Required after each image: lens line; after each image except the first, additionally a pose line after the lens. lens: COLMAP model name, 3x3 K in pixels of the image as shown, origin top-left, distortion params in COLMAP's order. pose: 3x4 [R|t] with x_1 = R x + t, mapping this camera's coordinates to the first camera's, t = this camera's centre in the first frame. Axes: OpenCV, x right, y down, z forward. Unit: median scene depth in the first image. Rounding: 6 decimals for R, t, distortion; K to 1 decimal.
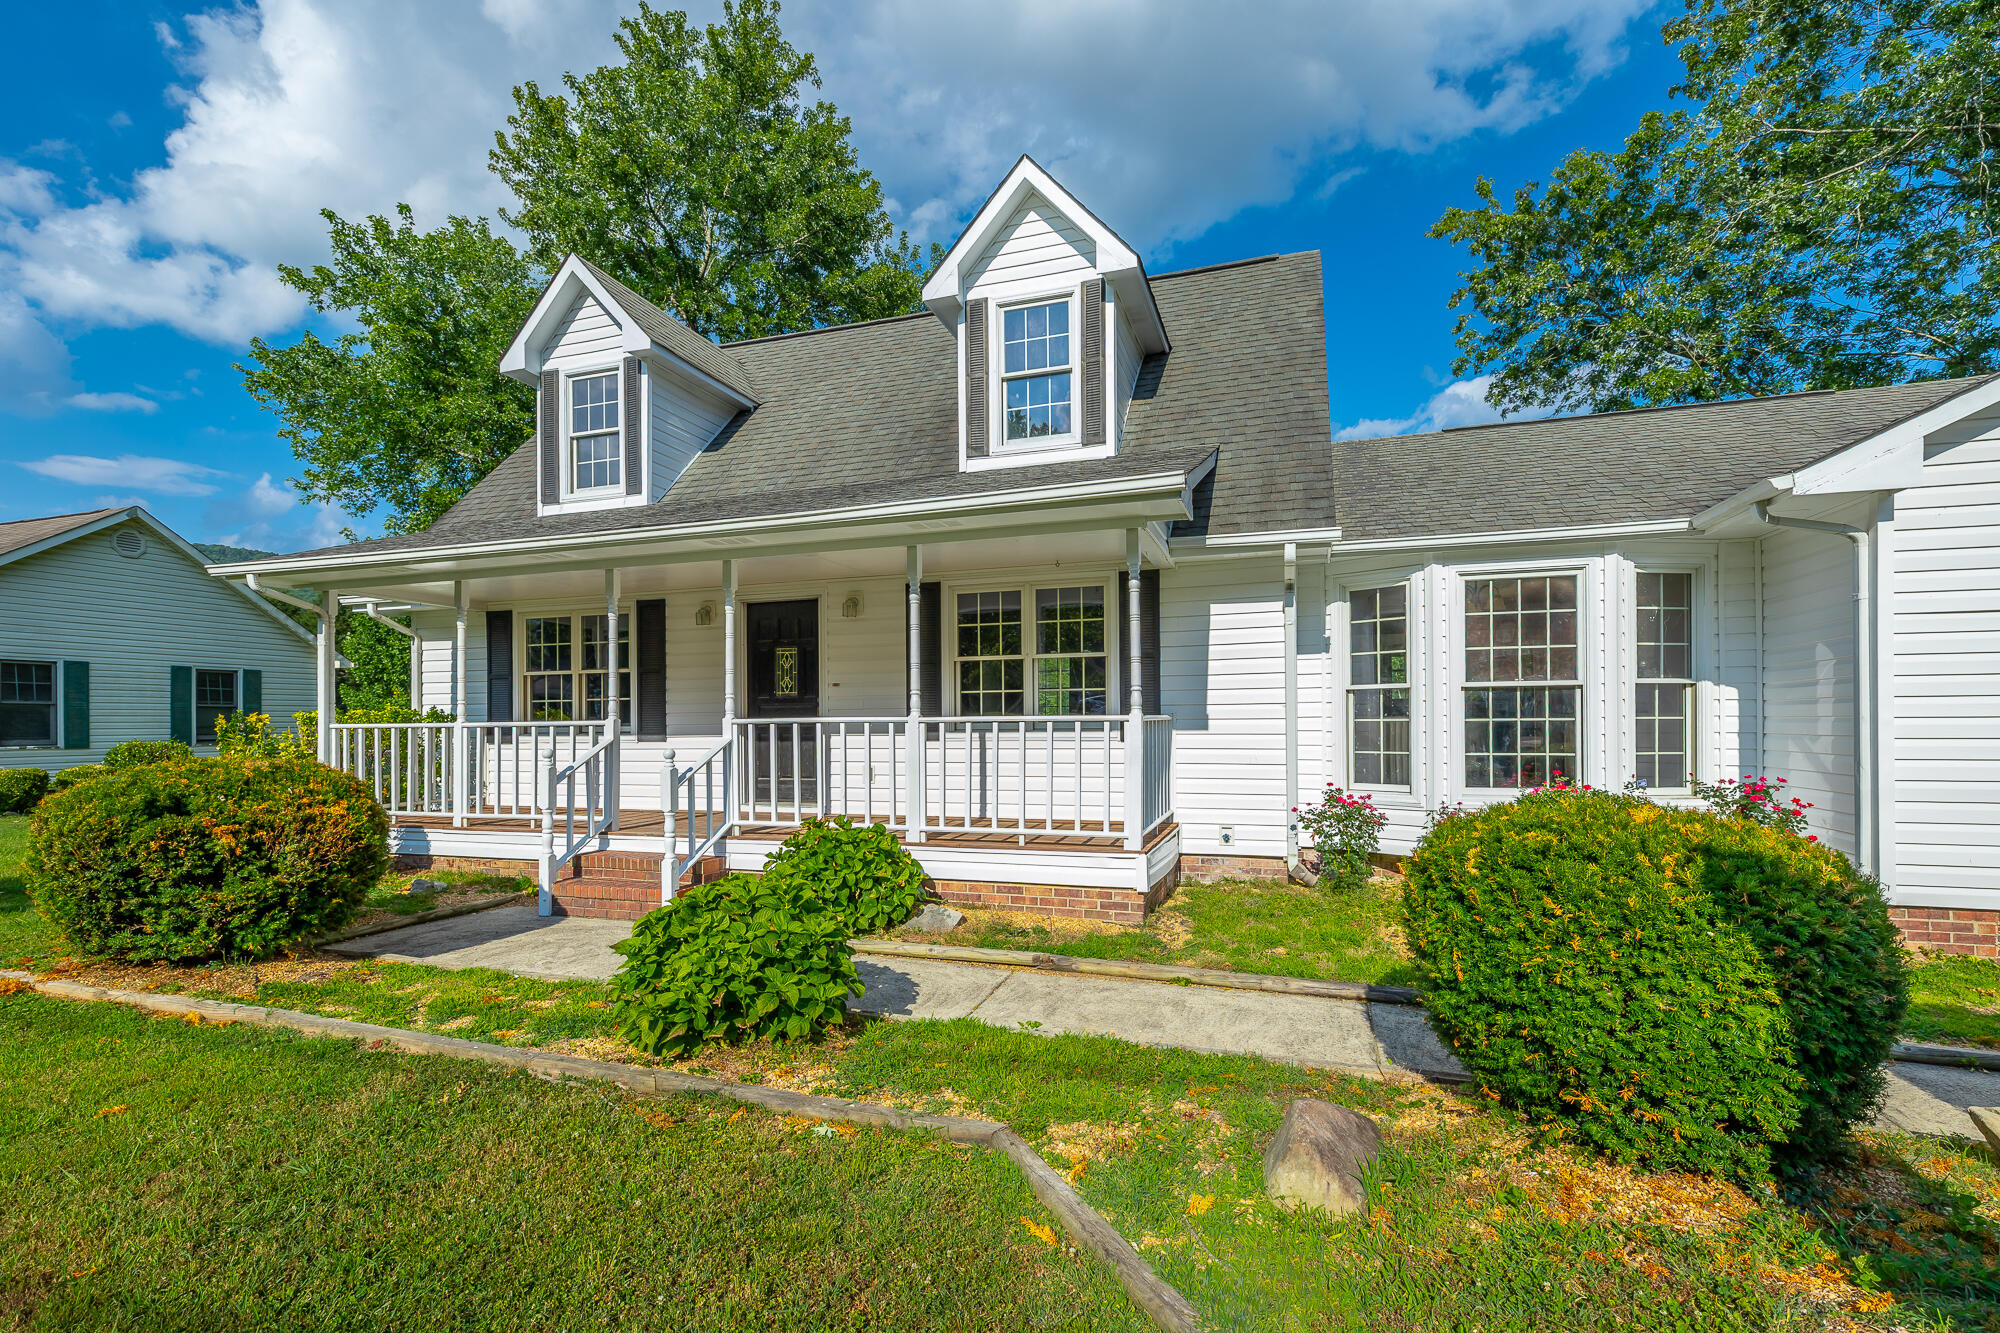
lens RADIAL K [[897.4, 0, 994.2], [0, 897.4, 724.8], [0, 0, 1]] dist [0.007822, -0.001714]
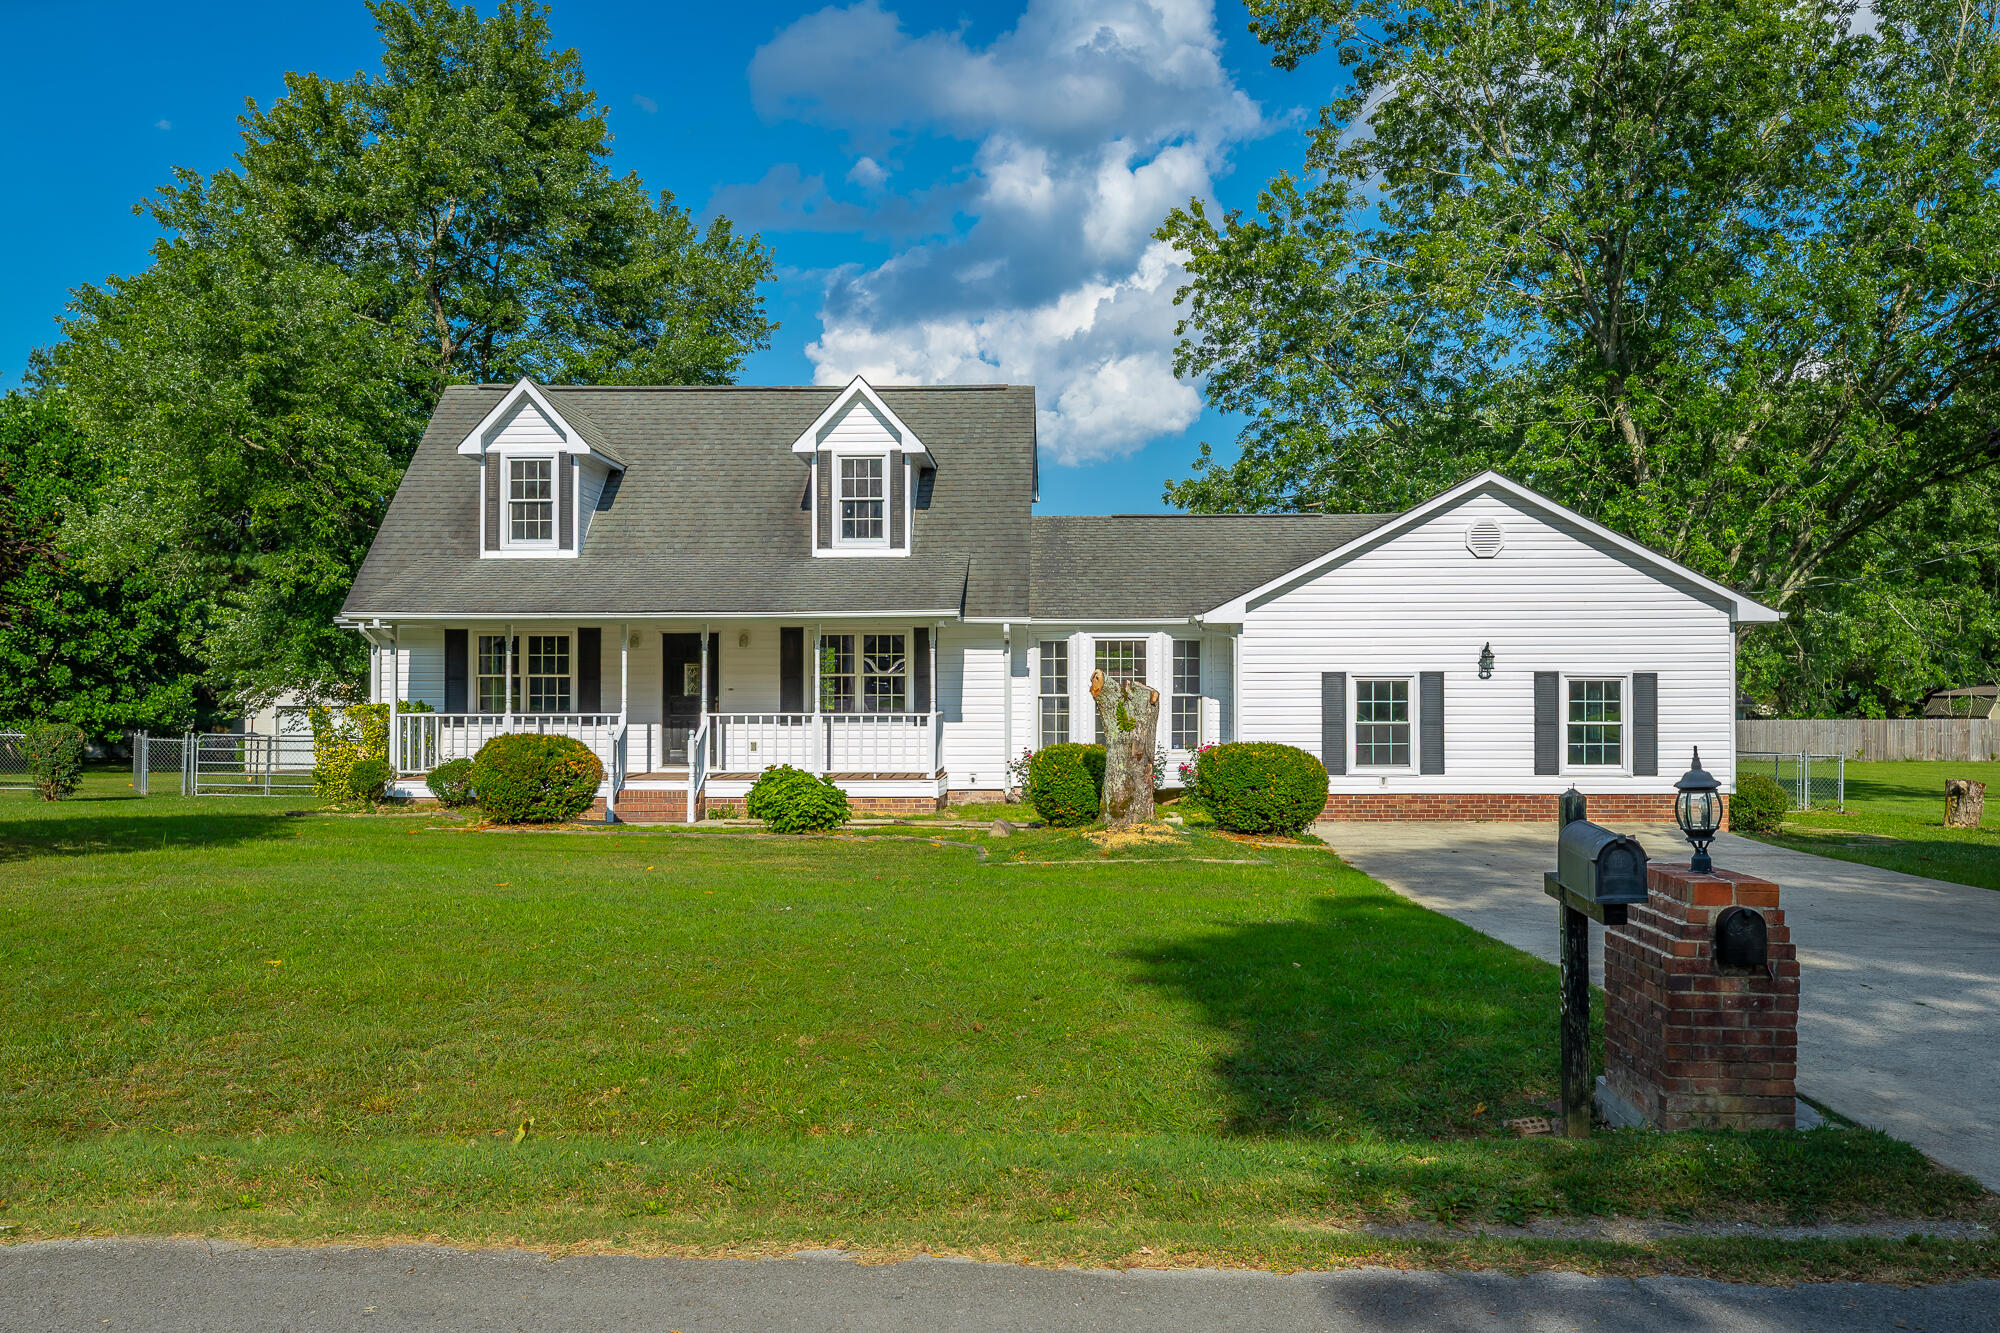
lens RADIAL K [[1498.2, 0, 1015.1], [0, 1498.2, 683.8], [0, 0, 1]] dist [-0.011018, 0.026419]
pose [[0.956947, 0.008171, 0.290147, -0.507358], [-0.006048, 0.999948, -0.008212, -0.038660], [-0.290199, 0.006103, 0.956947, -1.805788]]
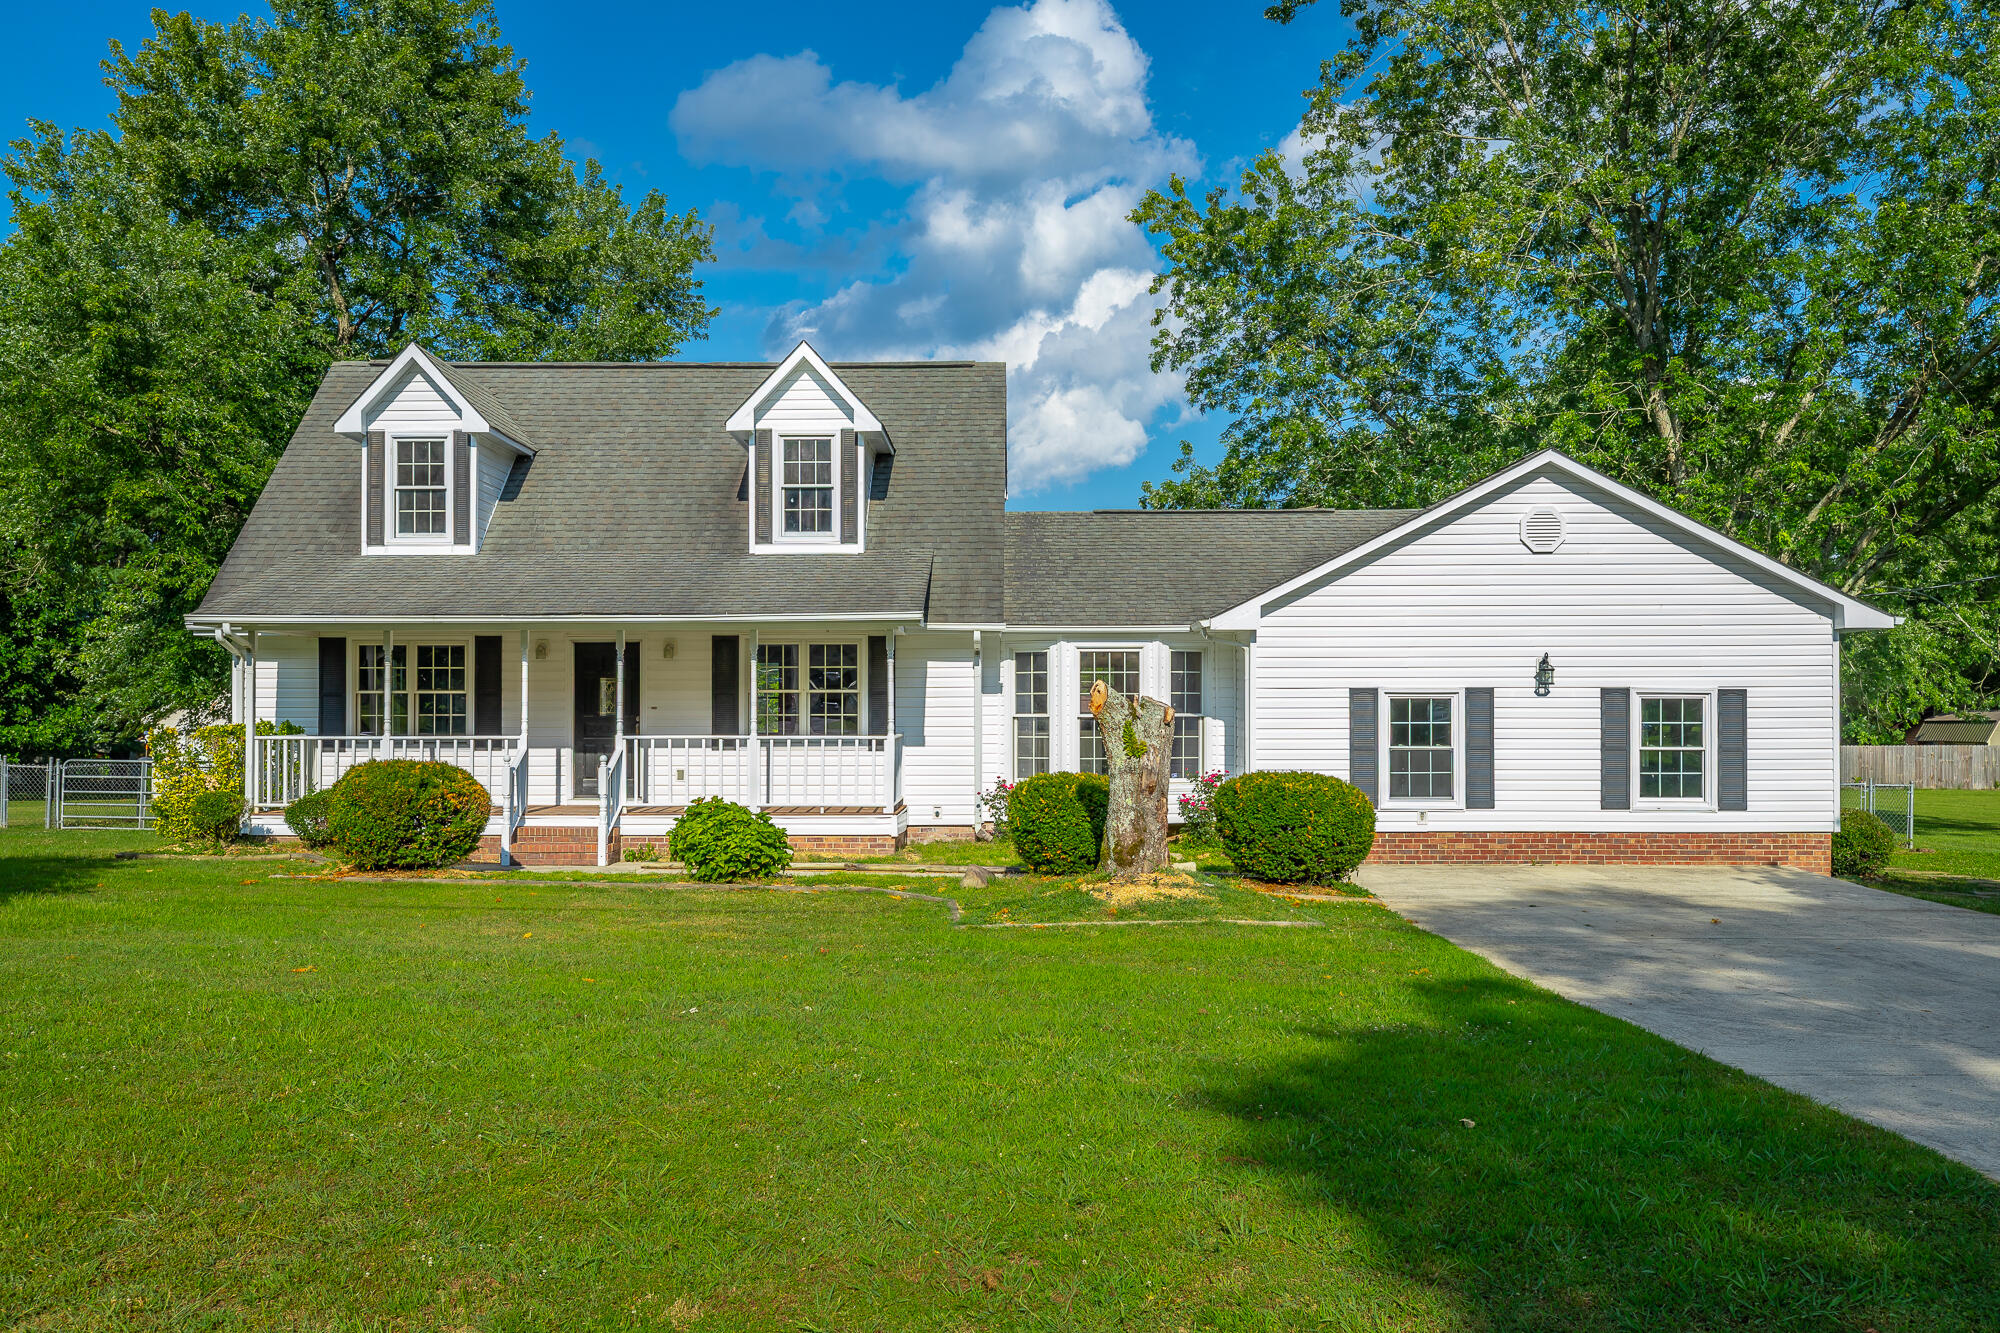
lens RADIAL K [[1498.2, 0, 970.5], [0, 1498.2, 709.8], [0, 0, 1]] dist [-0.011018, 0.026419]
pose [[0.956095, 0.008912, 0.292921, -0.417473], [-0.006704, 0.999941, -0.008539, -0.028313], [-0.292980, 0.006201, 0.956099, -1.394911]]
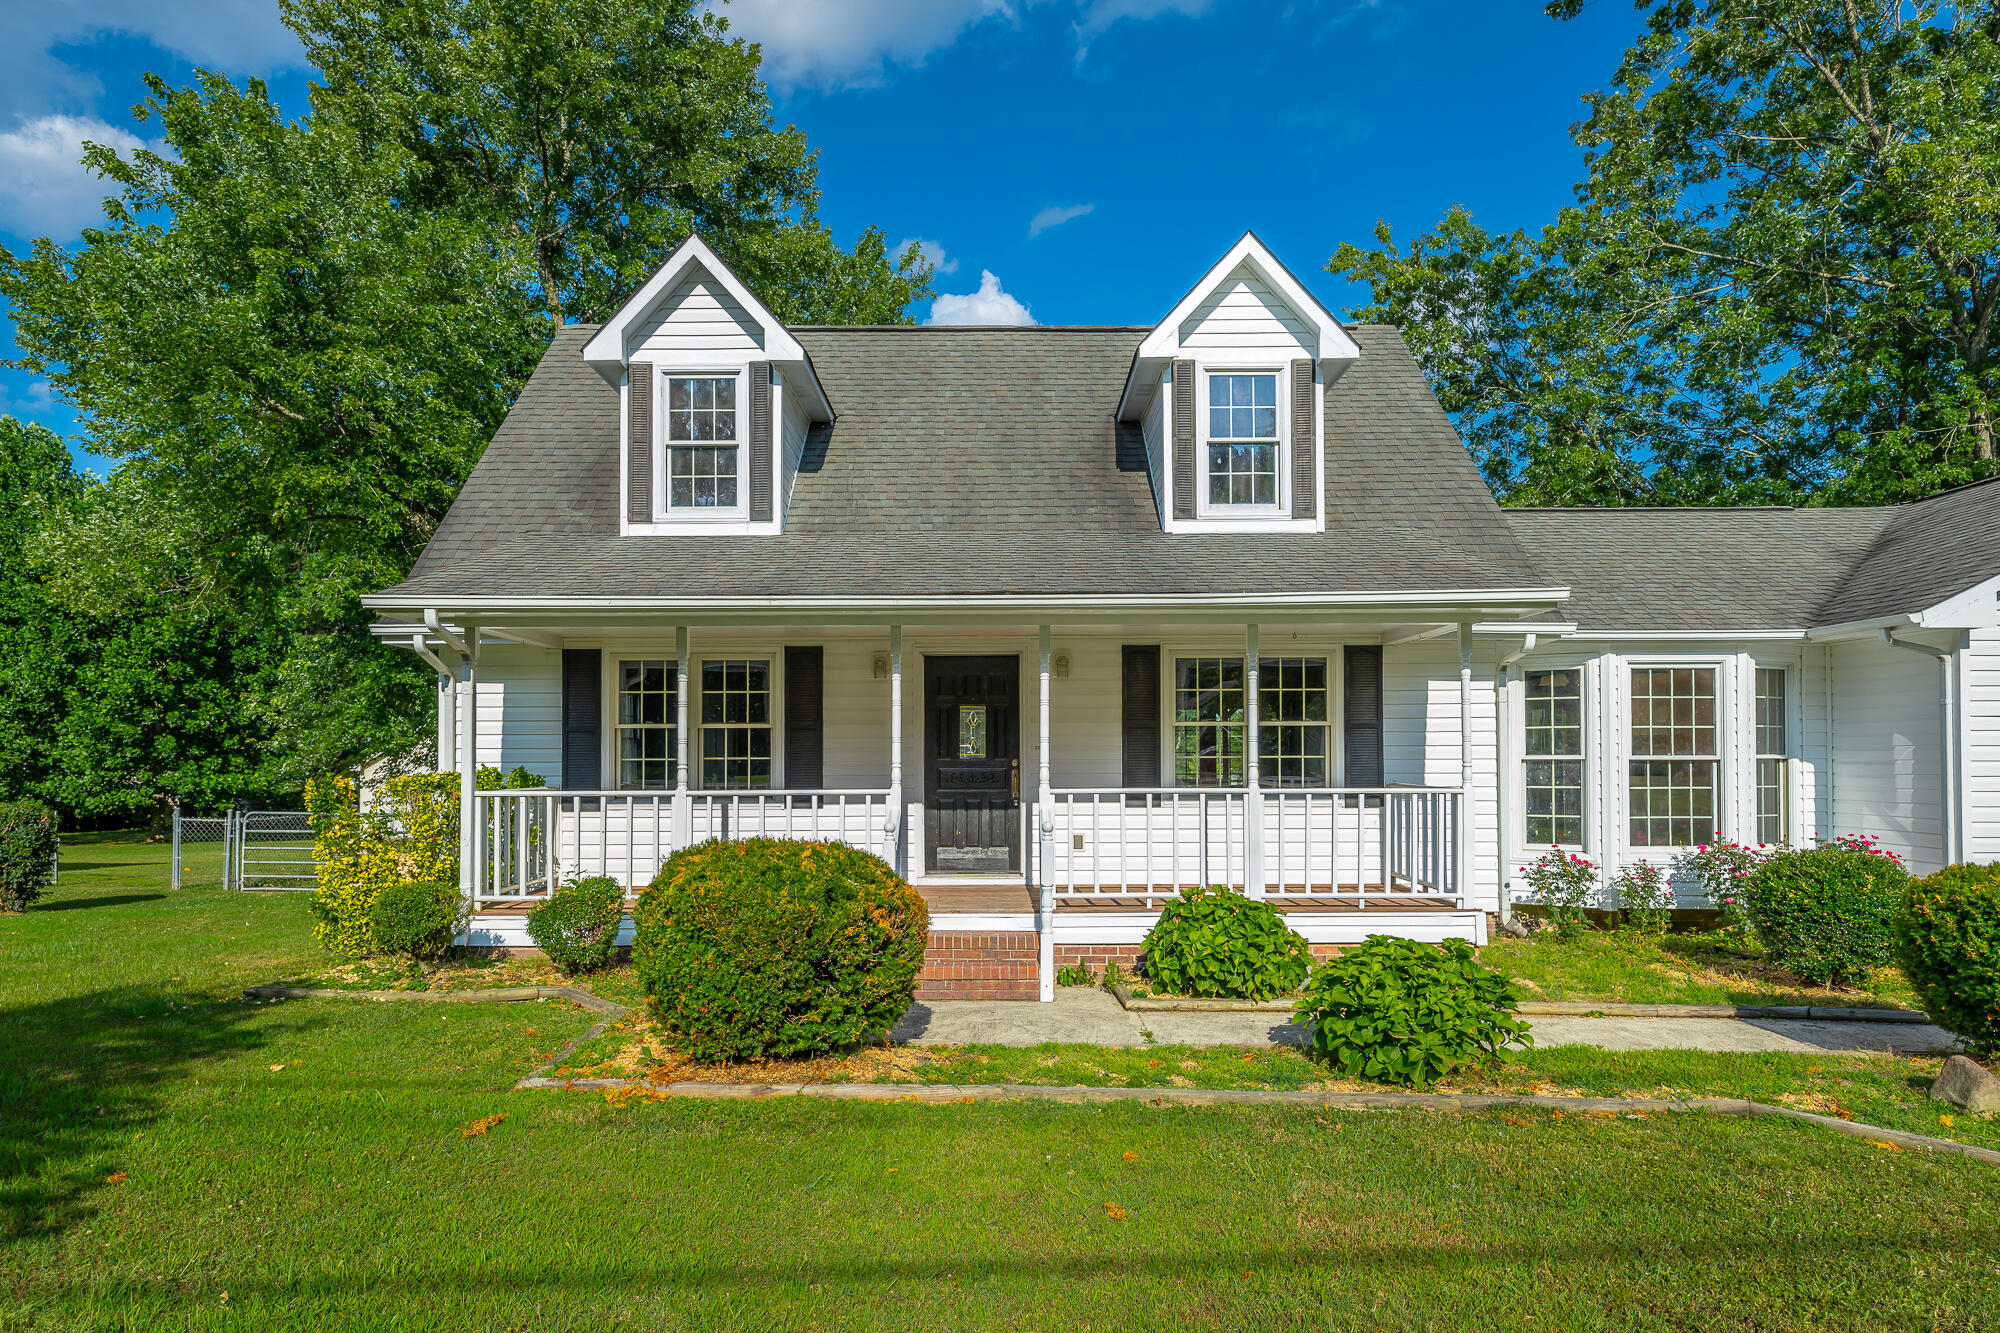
lens RADIAL K [[1146.0, 0, 975.0], [0, 1146.0, 747.5], [0, 0, 1]] dist [0.006757, 0.003173]
pose [[0.951251, 0.008060, 0.308312, -0.678722], [-0.004454, 0.999913, -0.012399, -0.032467], [-0.308385, 0.010421, 0.951205, -0.139750]]
